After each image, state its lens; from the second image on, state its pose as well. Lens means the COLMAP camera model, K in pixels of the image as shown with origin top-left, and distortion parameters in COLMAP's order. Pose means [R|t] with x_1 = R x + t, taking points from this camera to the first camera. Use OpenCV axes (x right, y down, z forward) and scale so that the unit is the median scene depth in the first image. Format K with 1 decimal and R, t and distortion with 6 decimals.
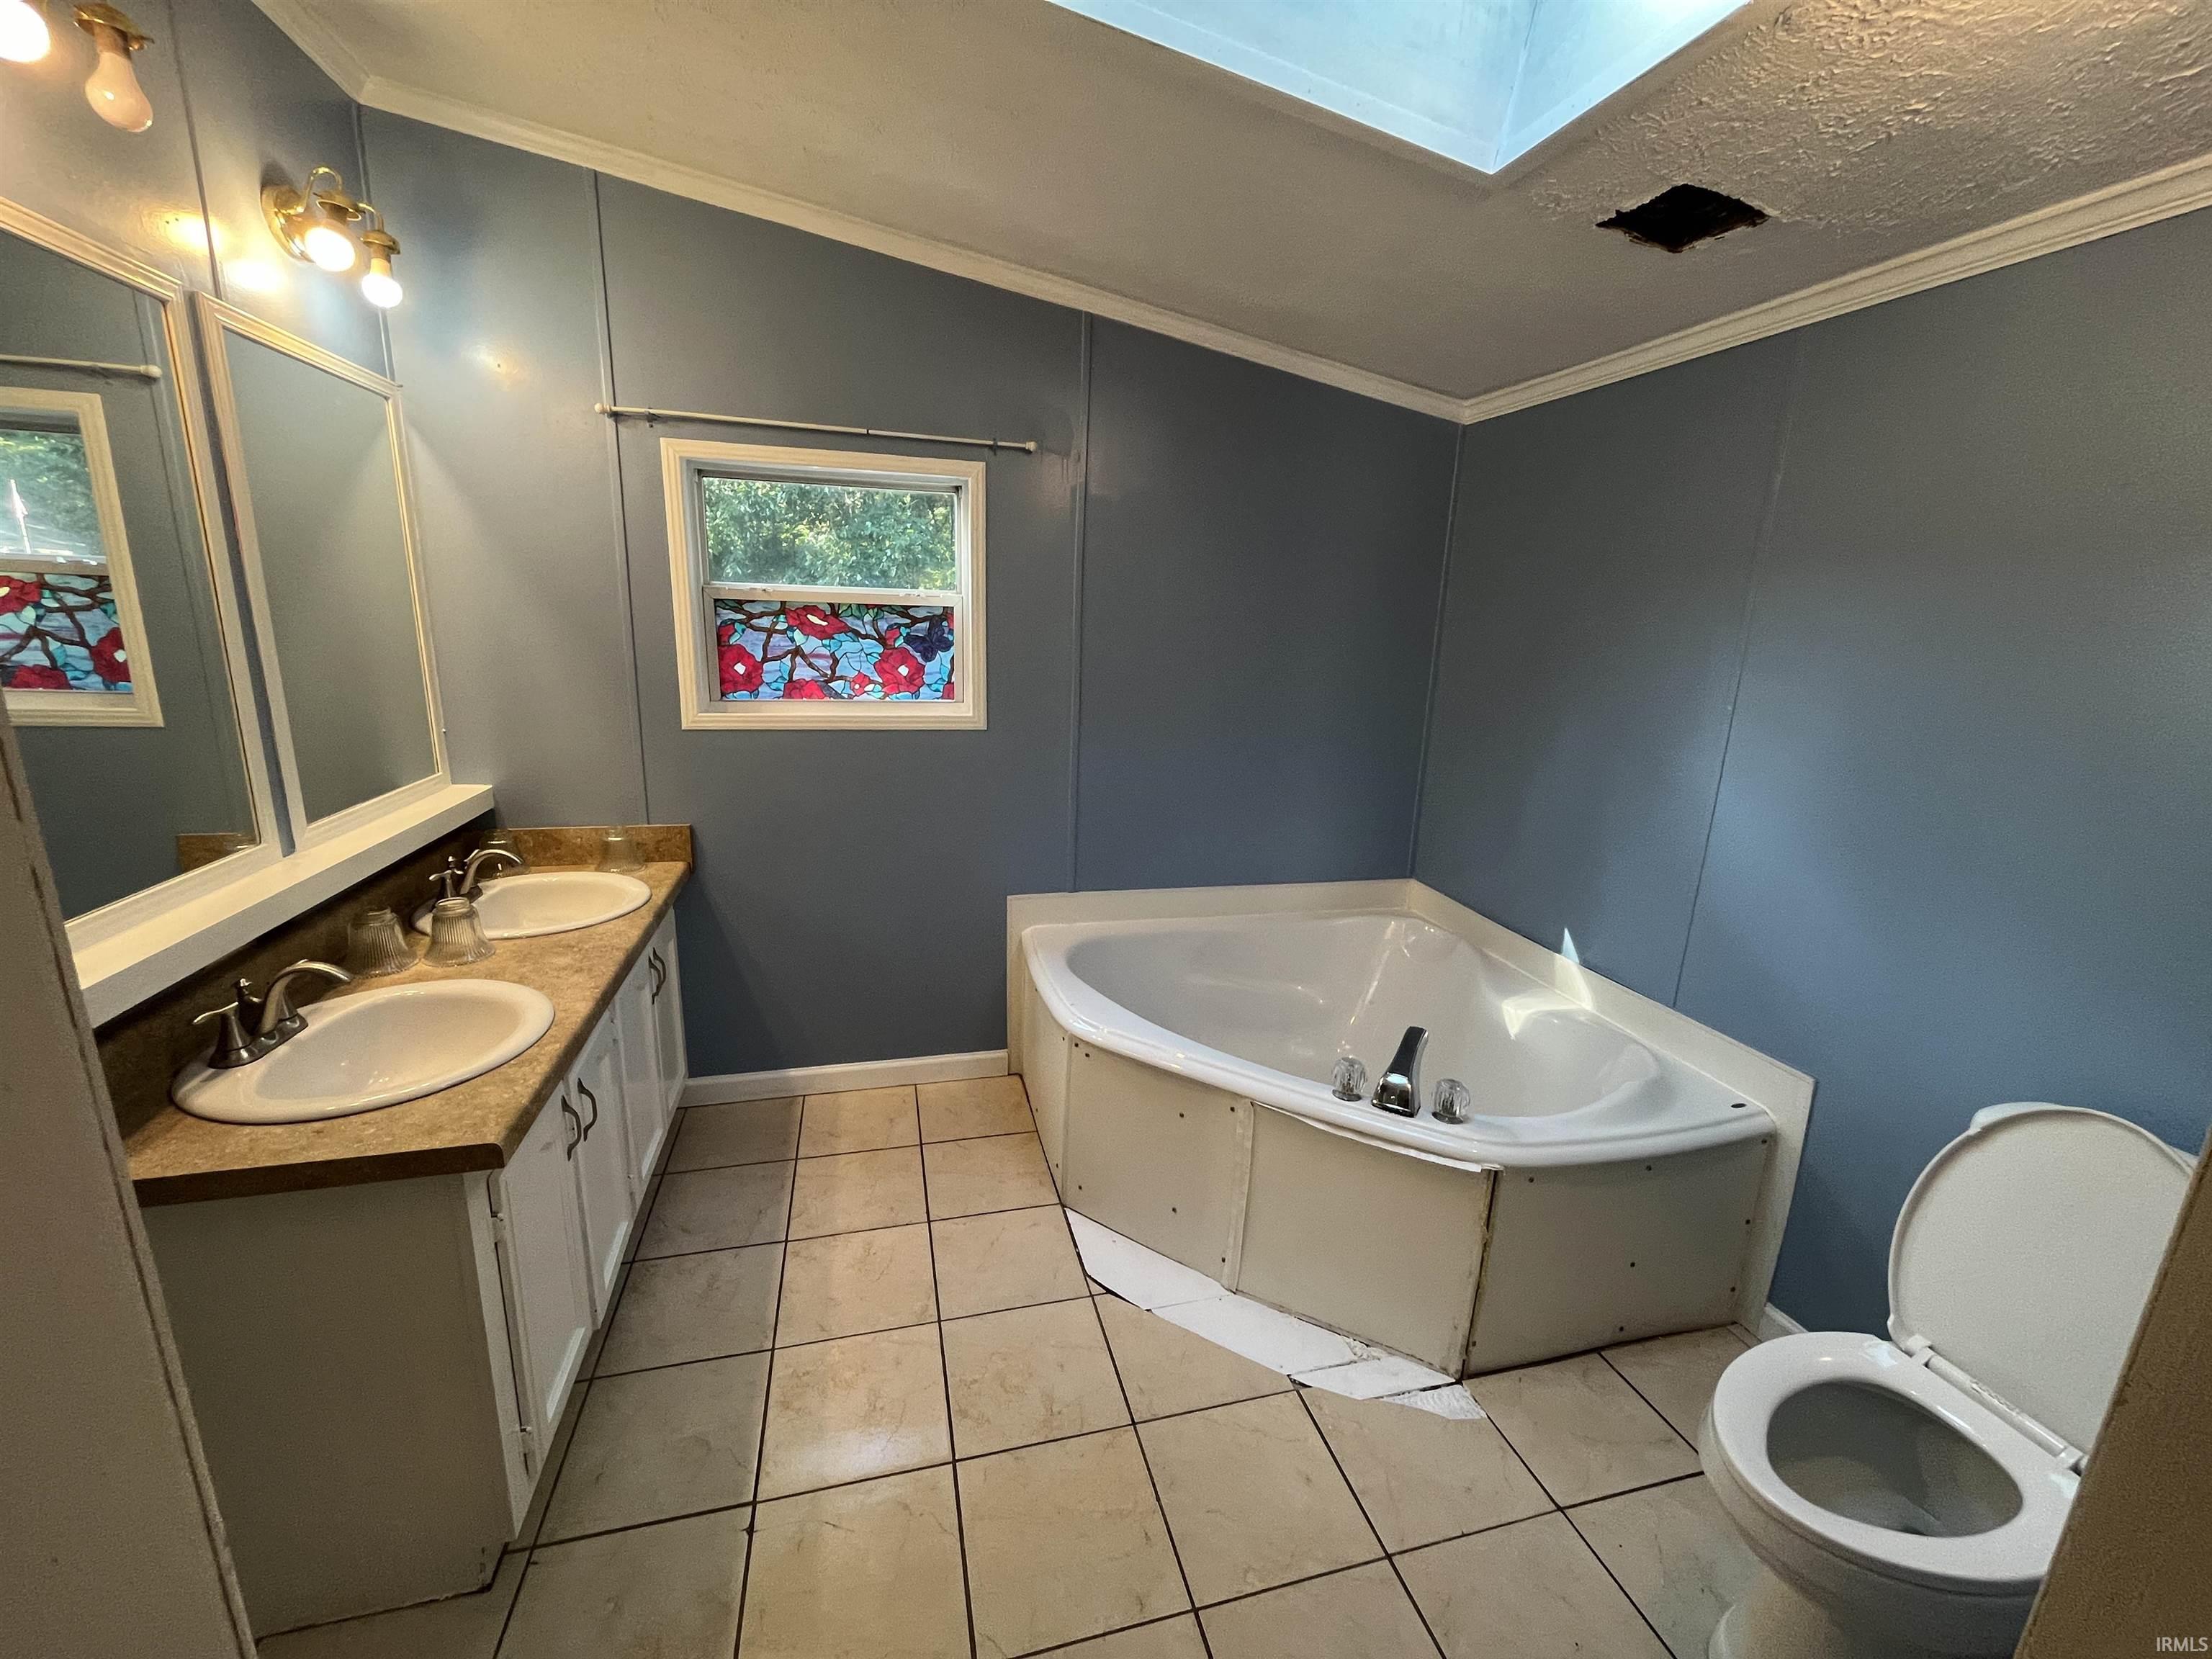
lens RADIAL K [[904.5, 0, 1099.4], [0, 904.5, 826.0], [0, 0, 1]] dist [-0.002610, -0.000147]
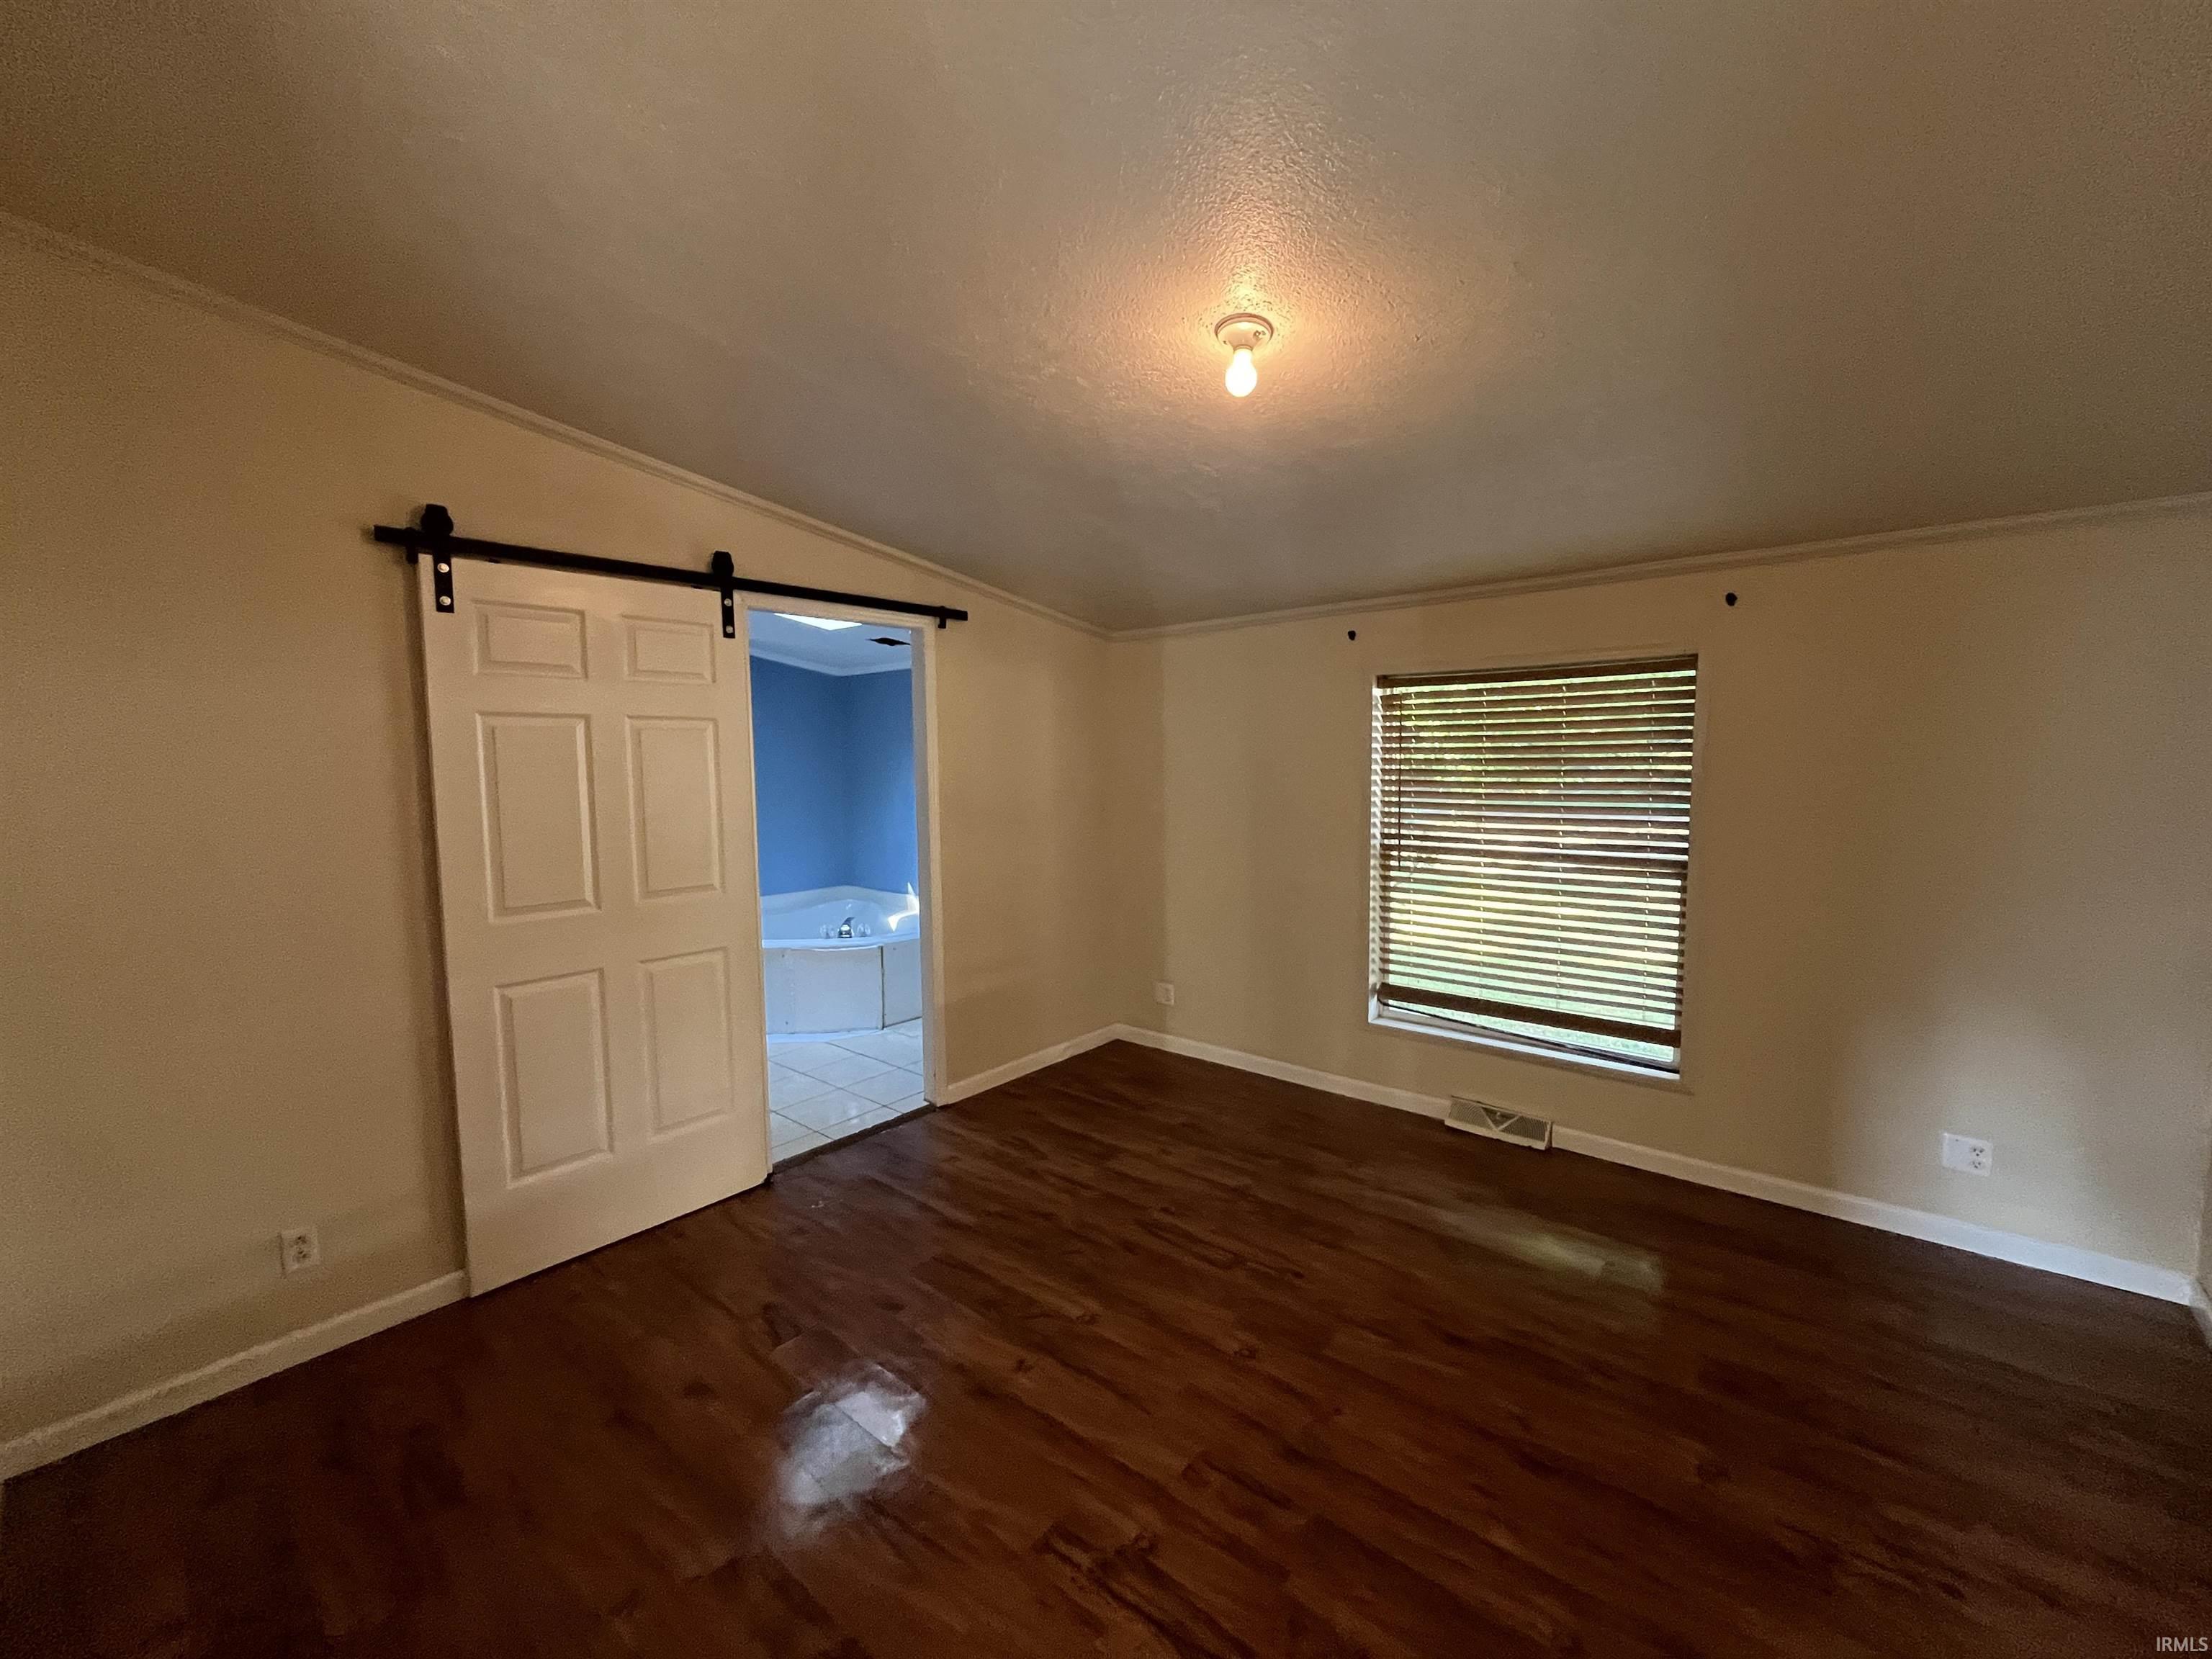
lens RADIAL K [[904.5, 0, 1104.0], [0, 904.5, 834.2], [0, 0, 1]] dist [-0.002610, -0.000147]
pose [[0.817239, -0.085258, 0.569958, -0.533341], [0.169697, 0.980749, -0.096615, 0.389758], [-0.550748, 0.175678, 0.815974, -1.618606]]
